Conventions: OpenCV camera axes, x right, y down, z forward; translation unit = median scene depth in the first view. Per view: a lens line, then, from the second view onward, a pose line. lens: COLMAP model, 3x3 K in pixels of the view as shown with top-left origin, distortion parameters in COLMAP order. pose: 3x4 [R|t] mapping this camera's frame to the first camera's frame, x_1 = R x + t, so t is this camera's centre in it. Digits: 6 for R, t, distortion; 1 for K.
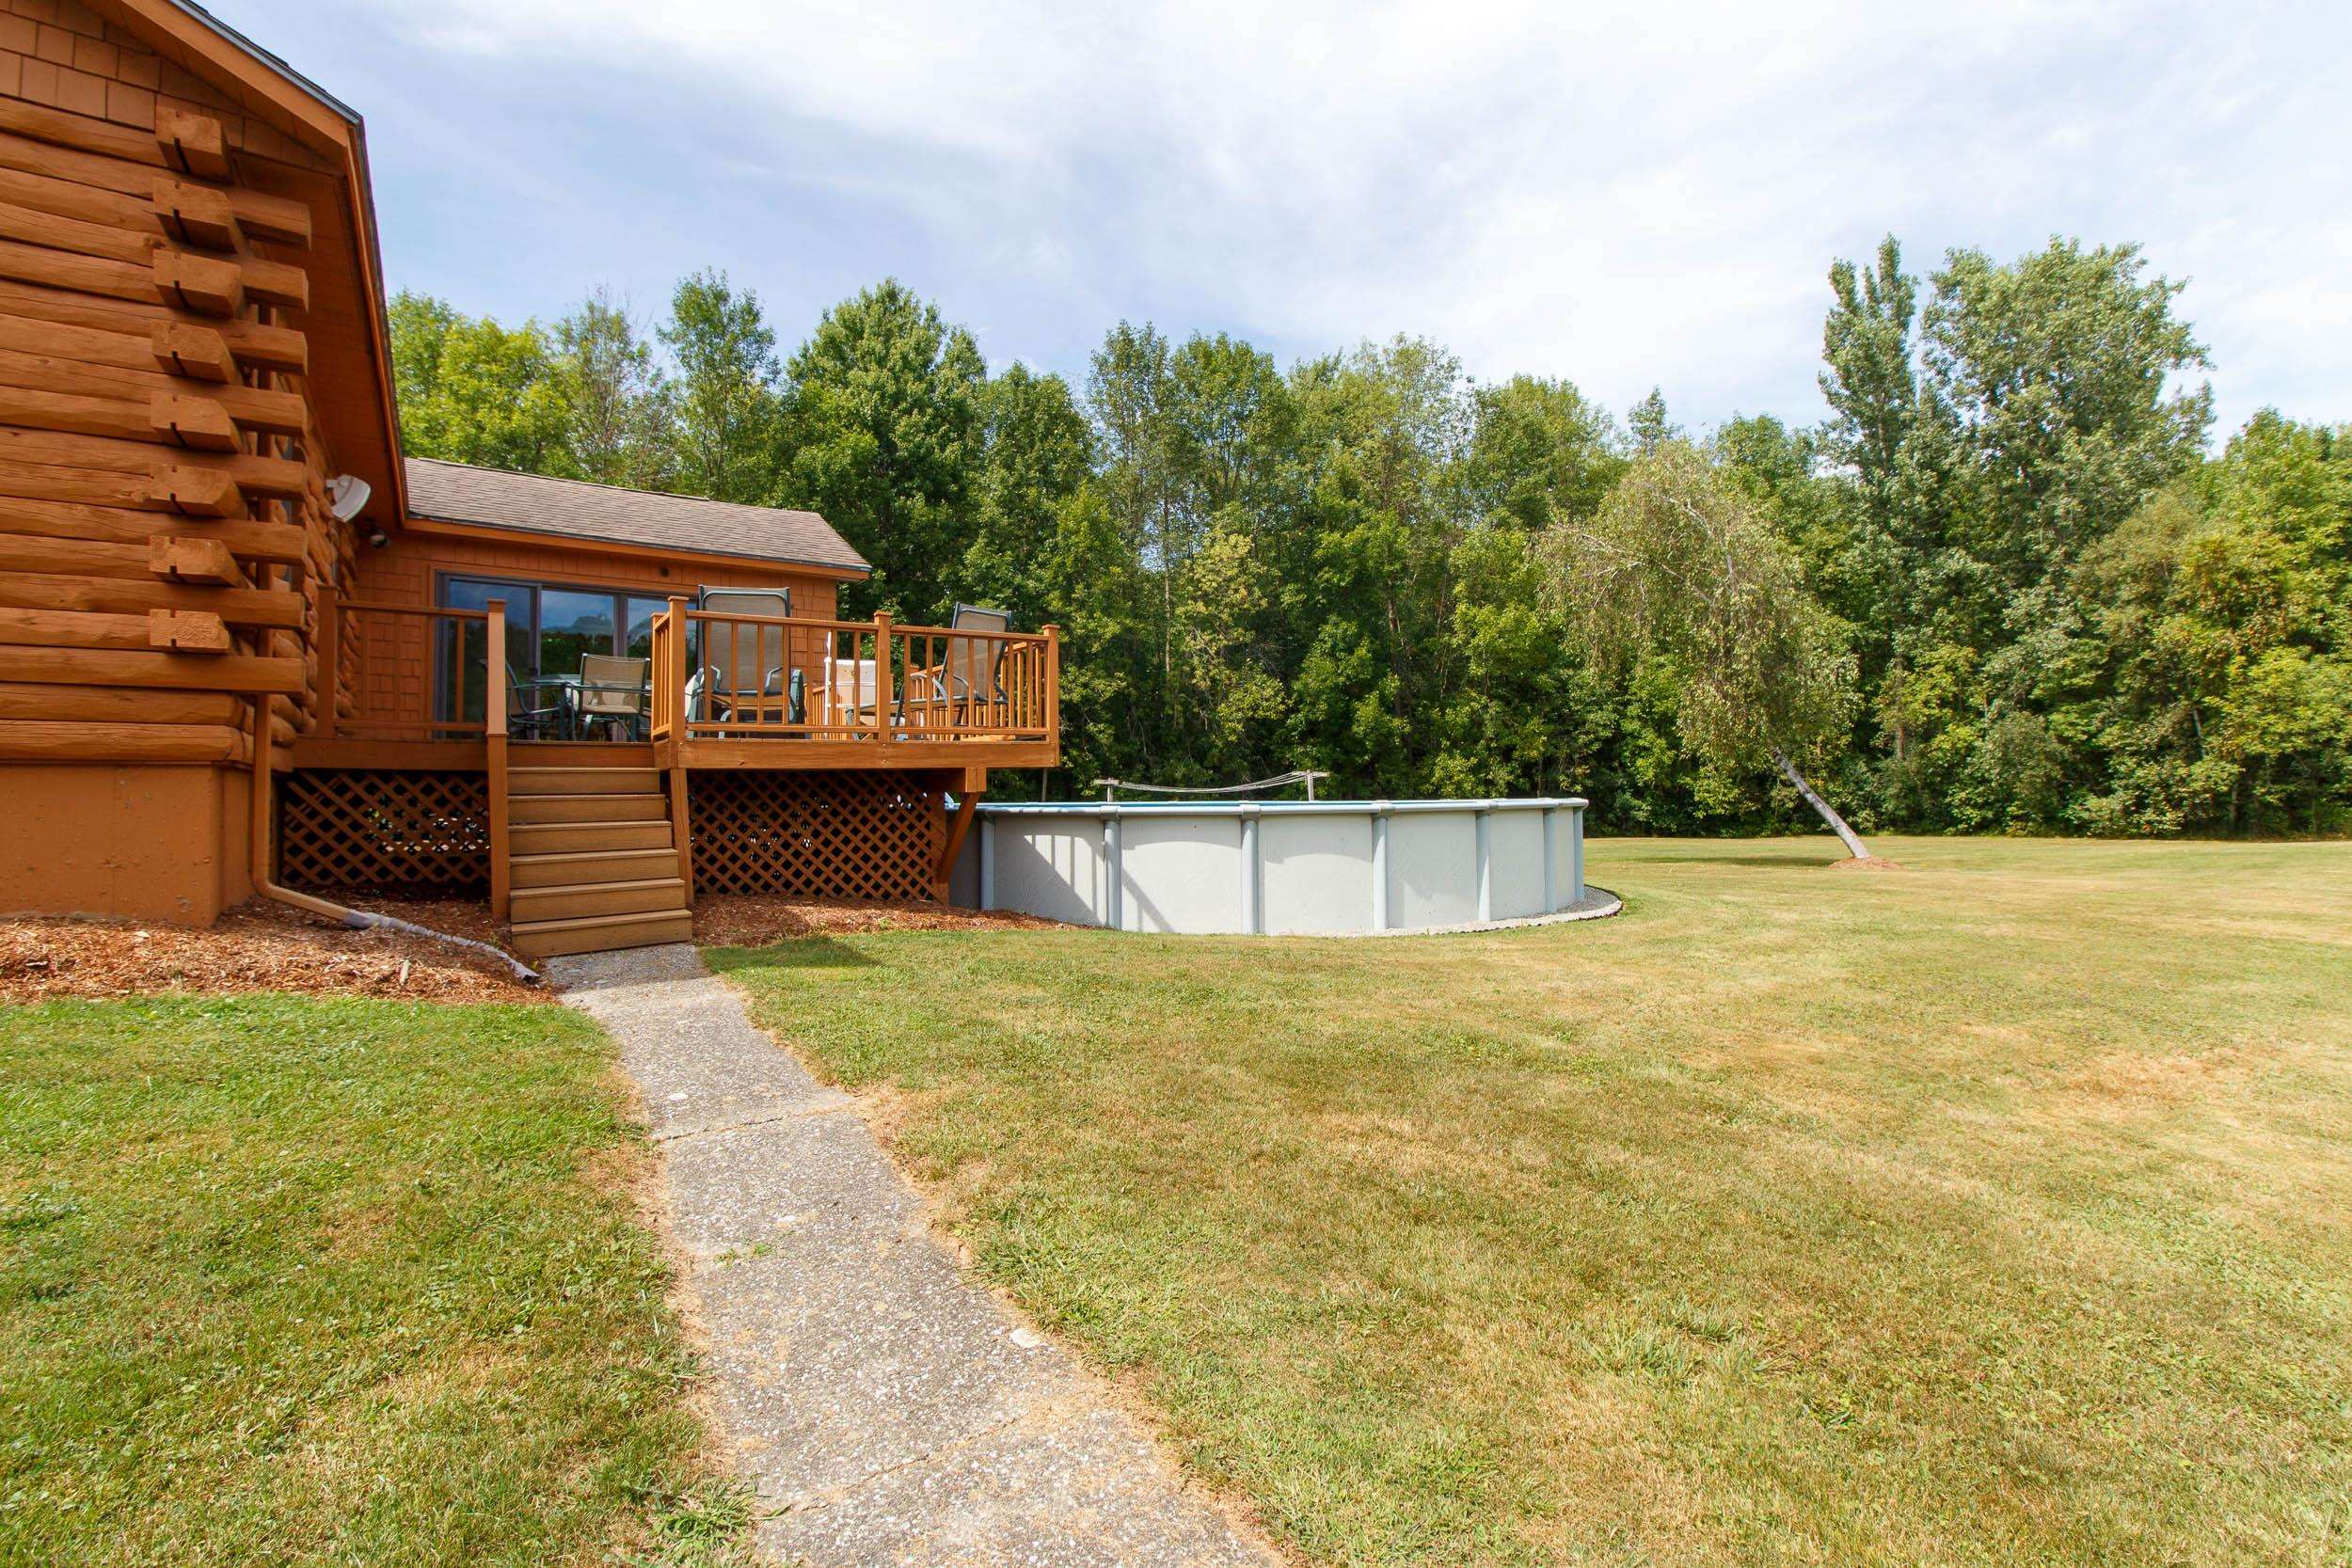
lens RADIAL K [[1083.2, 0, 1219.9], [0, 1083.2, 739.2], [0, 0, 1]] dist [0.001842, 0.002826]
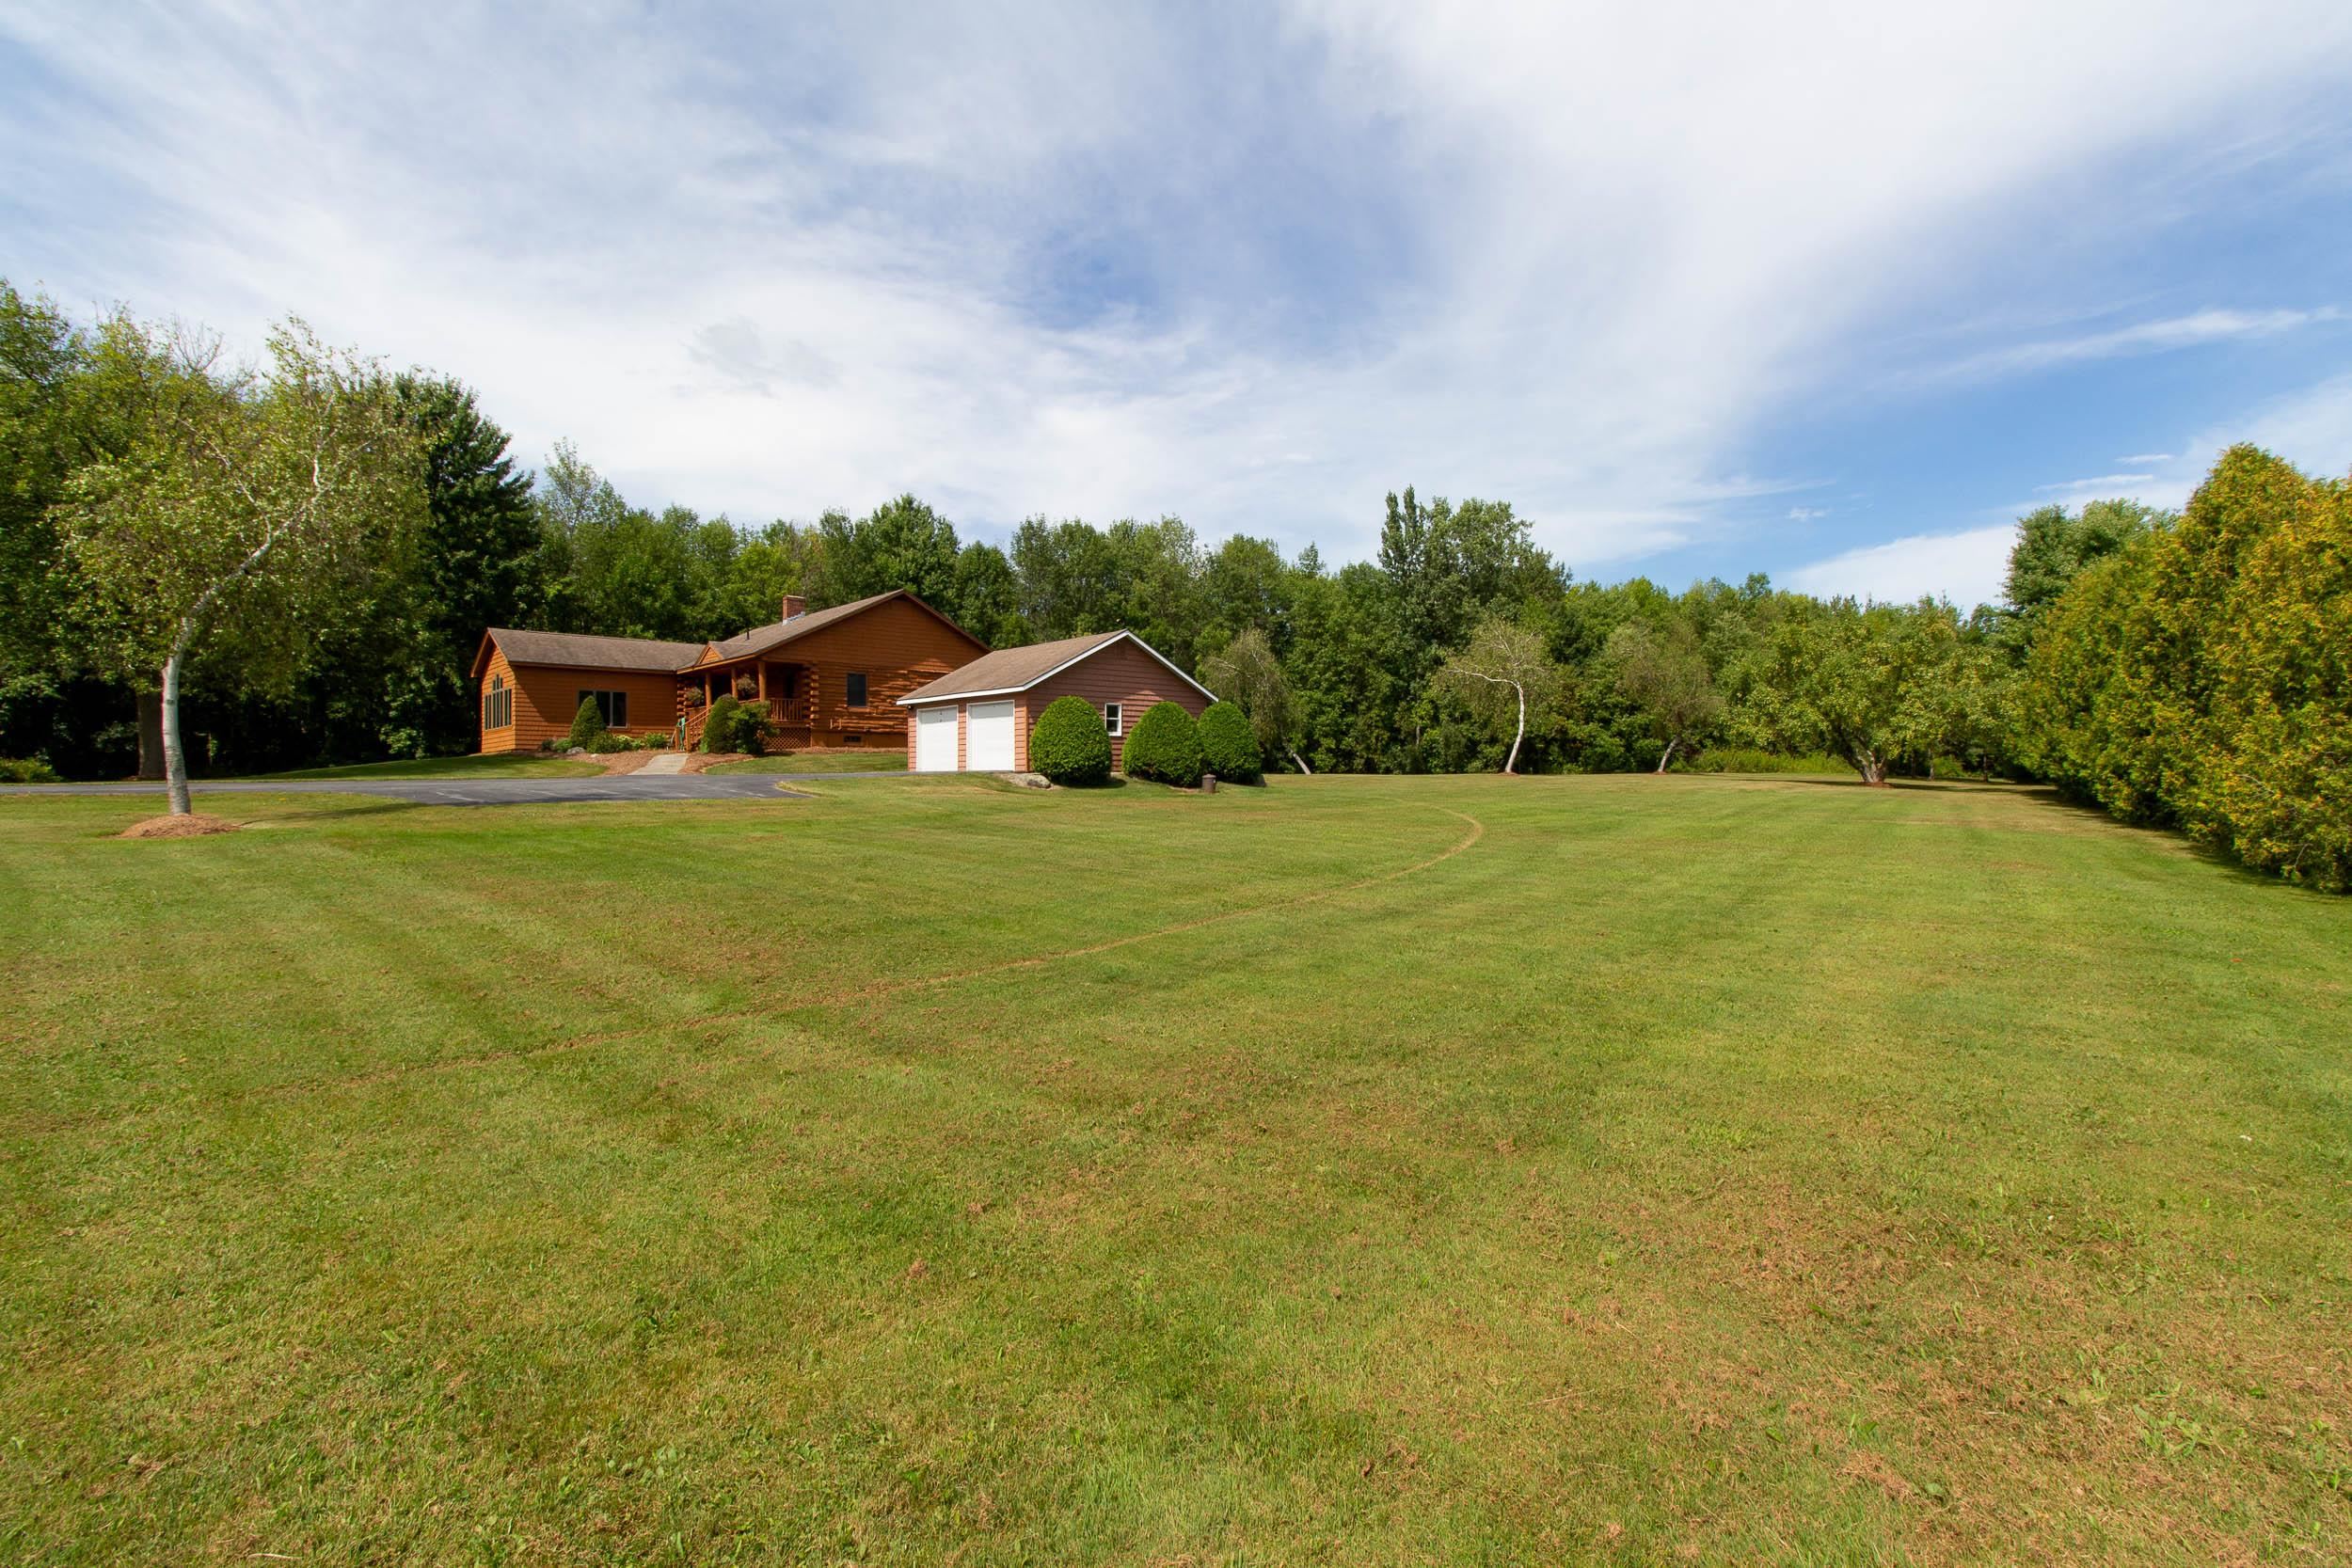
lens RADIAL K [[1083.2, 0, 1193.0], [0, 1083.2, 750.5], [0, 0, 1]] dist [0.001842, 0.002826]
pose [[0.986372, 0.005192, 0.164447, -0.119343], [-0.008509, 0.999774, 0.019471, -0.007878], [-0.164309, -0.020605, 0.986194, -1.001703]]
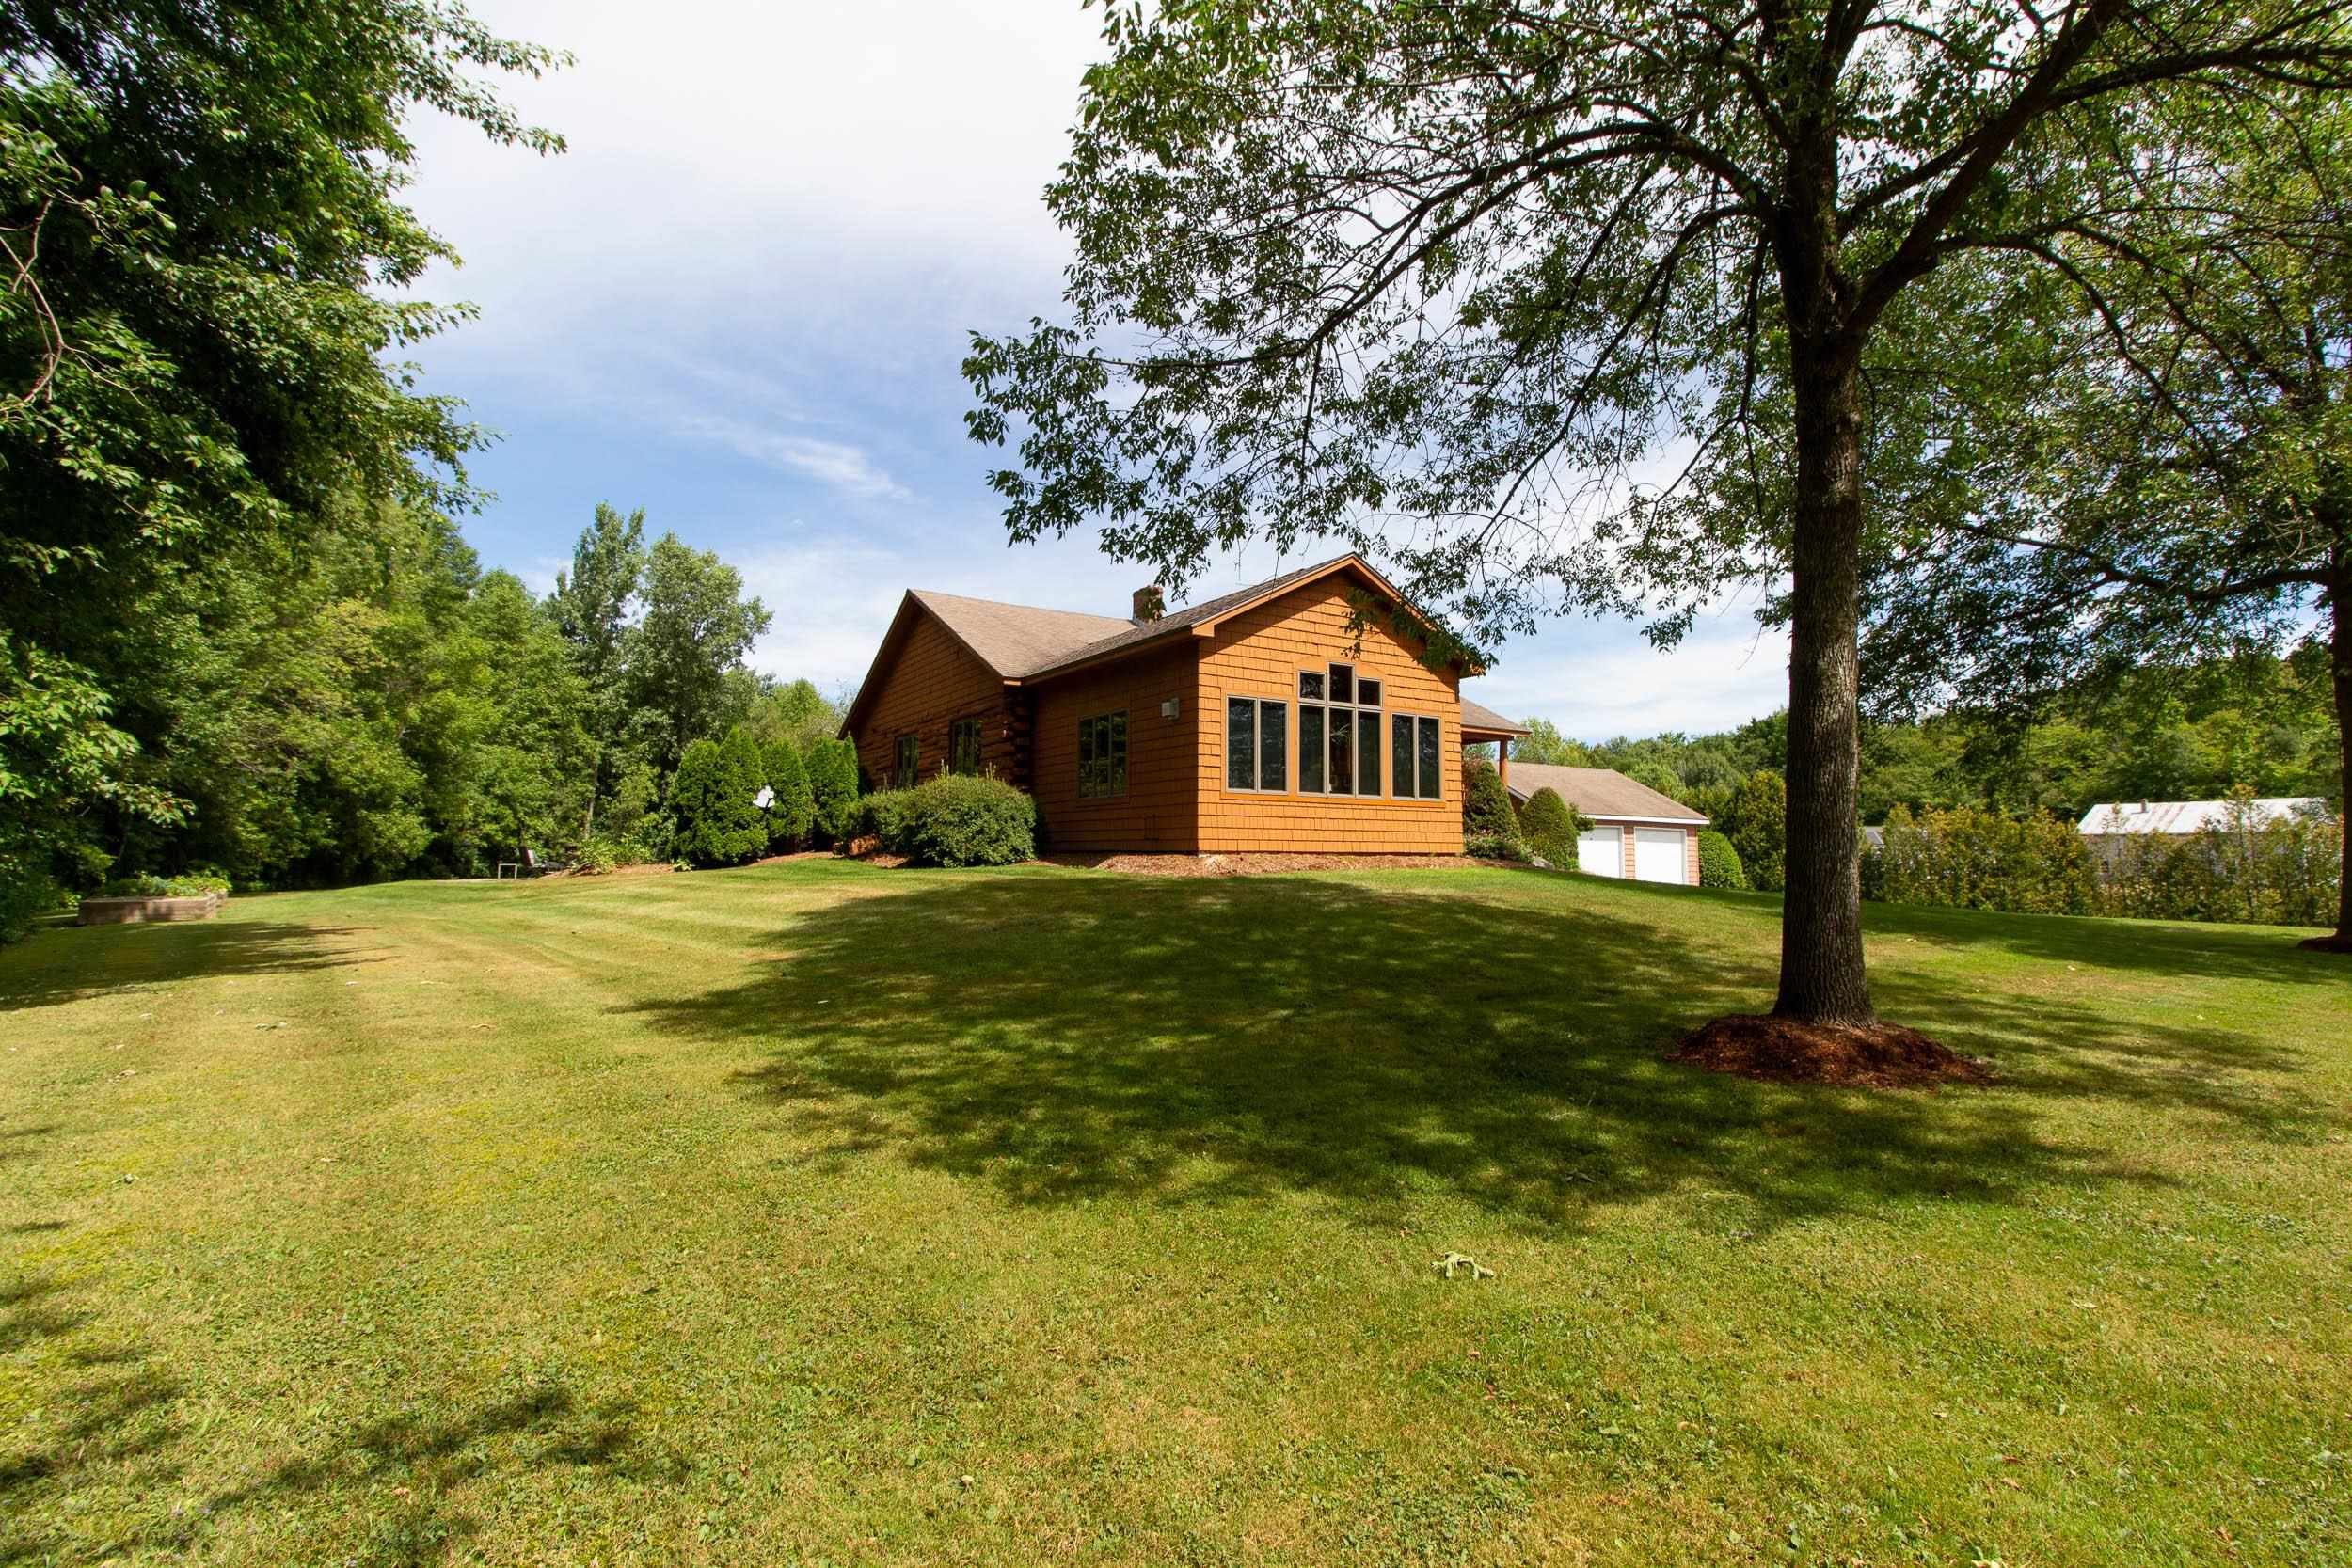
lens RADIAL K [[1083.2, 0, 1195.3], [0, 1083.2, 754.7], [0, 0, 1]] dist [0.001842, 0.002826]
pose [[0.028795, 0.109114, 0.993612, -0.980631], [-0.058729, 0.992492, -0.107289, 0.028082], [-0.997859, -0.055265, 0.034987, 0.114660]]
